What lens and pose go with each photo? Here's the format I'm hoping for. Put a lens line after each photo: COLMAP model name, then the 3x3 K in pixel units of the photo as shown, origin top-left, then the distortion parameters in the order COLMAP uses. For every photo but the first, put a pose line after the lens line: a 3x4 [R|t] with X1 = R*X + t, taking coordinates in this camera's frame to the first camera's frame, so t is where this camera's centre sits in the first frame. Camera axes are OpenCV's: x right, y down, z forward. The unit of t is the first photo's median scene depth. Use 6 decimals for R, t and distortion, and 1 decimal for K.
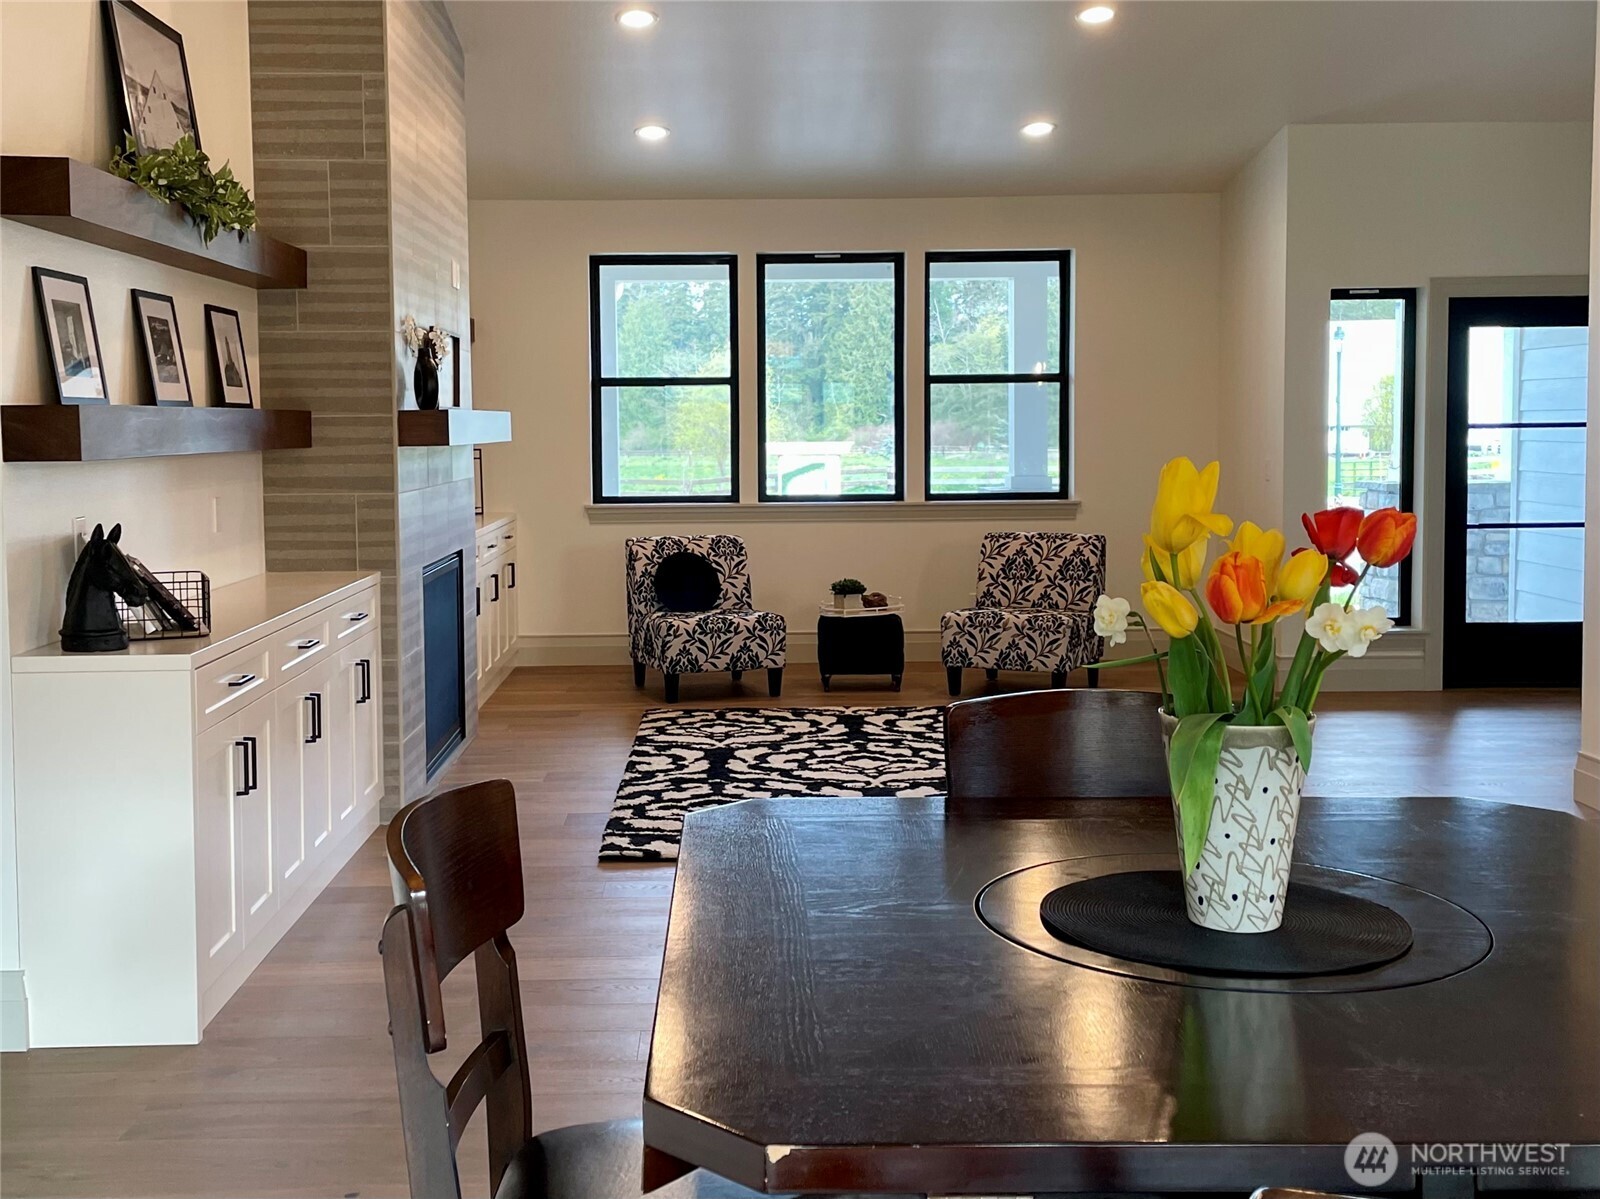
lens RADIAL K [[1755.8, 0, 772.3], [0, 1755.8, 533.1], [0, 0, 1]] dist [0.057351, 0.000000]
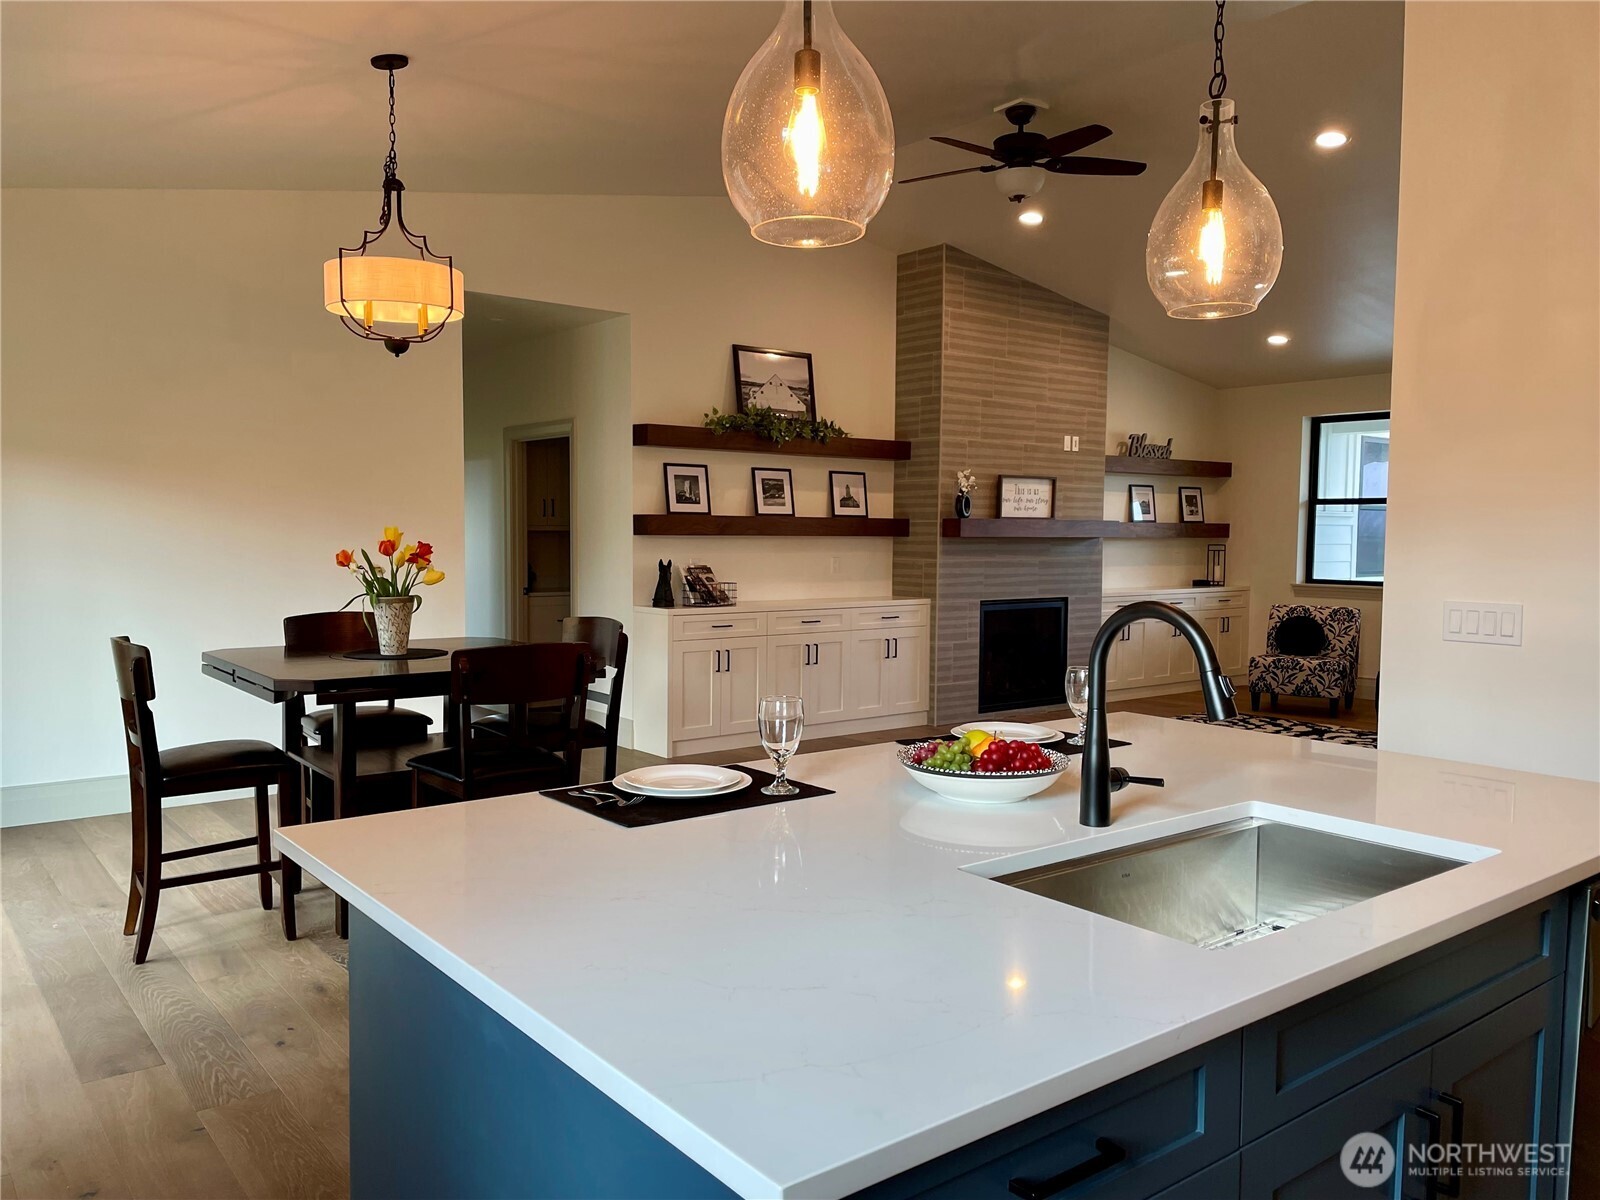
lens RADIAL K [[1215.3, 0, 788.0], [0, 1215.3, 610.0], [0, 0, 1]] dist [0.082442, -0.101827]
pose [[0.603527, 0.067095, -0.794515, 0.549211], [-0.064735, 0.997287, 0.035045, -0.002687], [0.794710, 0.030282, 0.606233, 0.019029]]
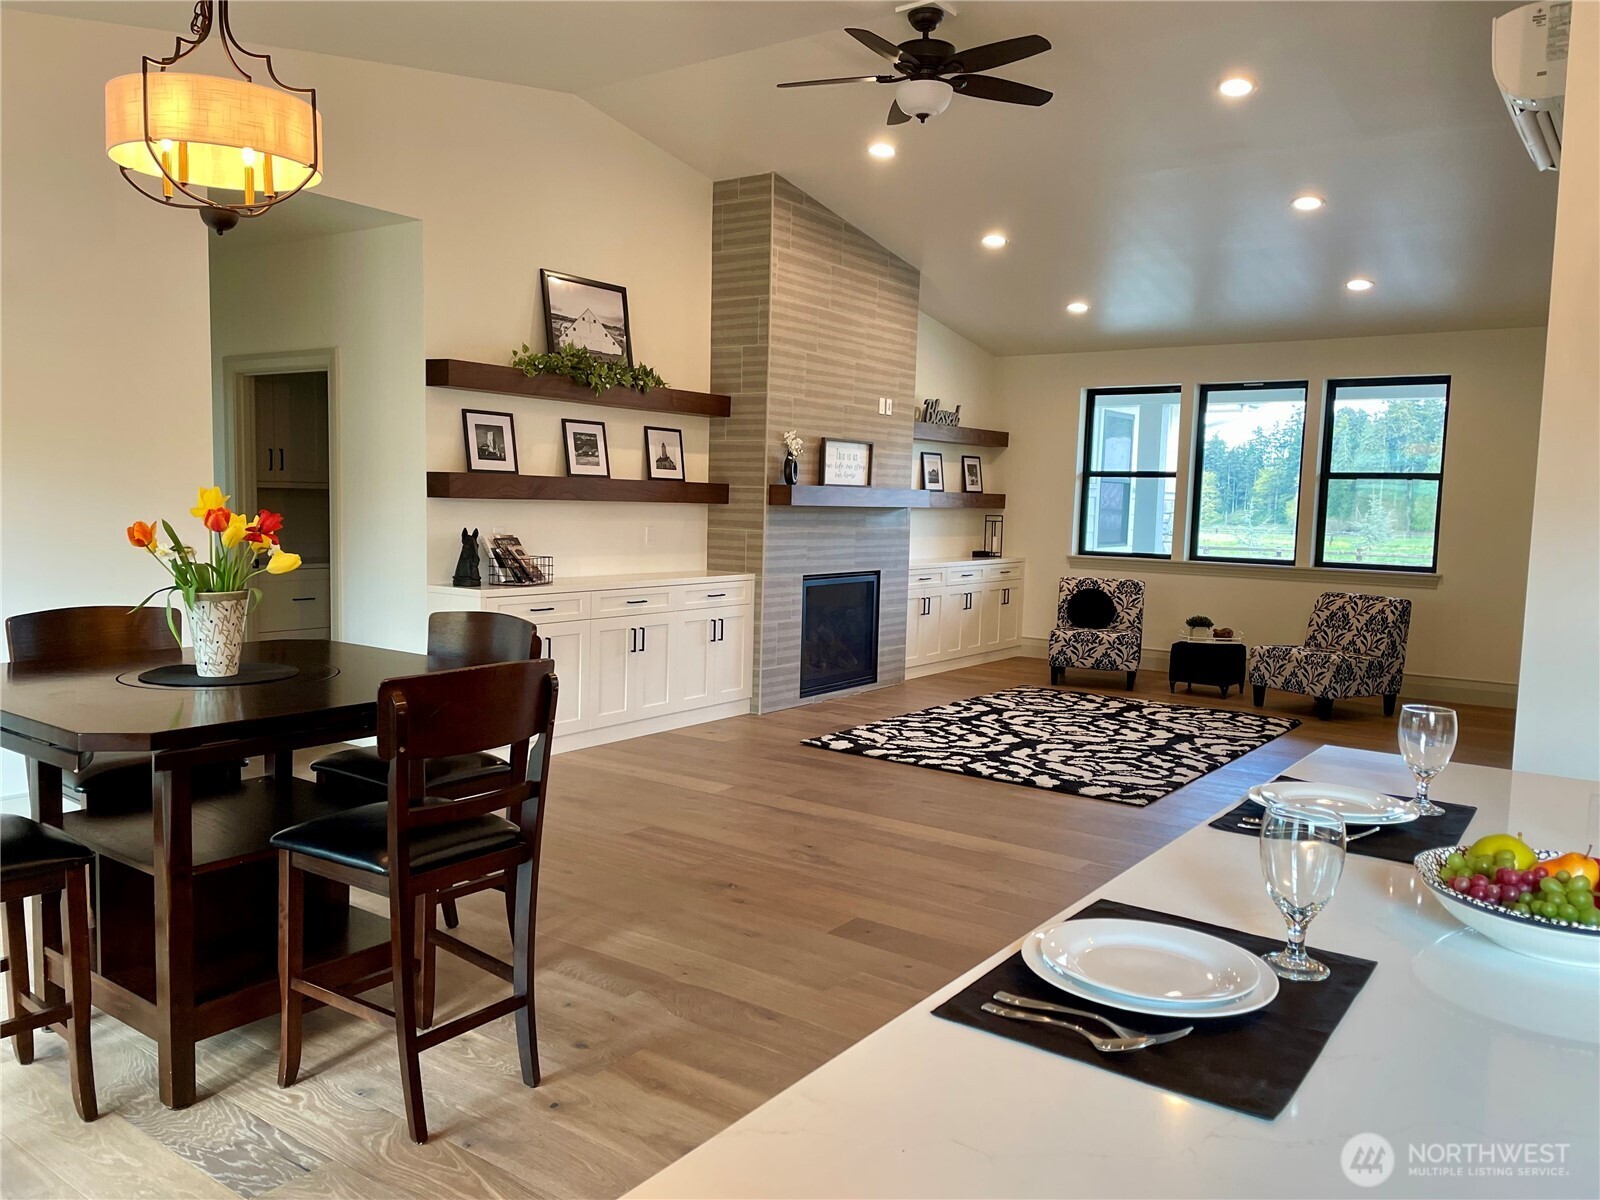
lens RADIAL K [[1215.3, 0, 793.4], [0, 1215.3, 616.7], [0, 0, 1]] dist [0.082442, -0.101827]
pose [[0.800968, 0.089344, -0.592004, 0.385997], [-0.071614, 0.996001, 0.053422, -0.002740], [0.594409, -0.000393, 0.804163, 0.013797]]
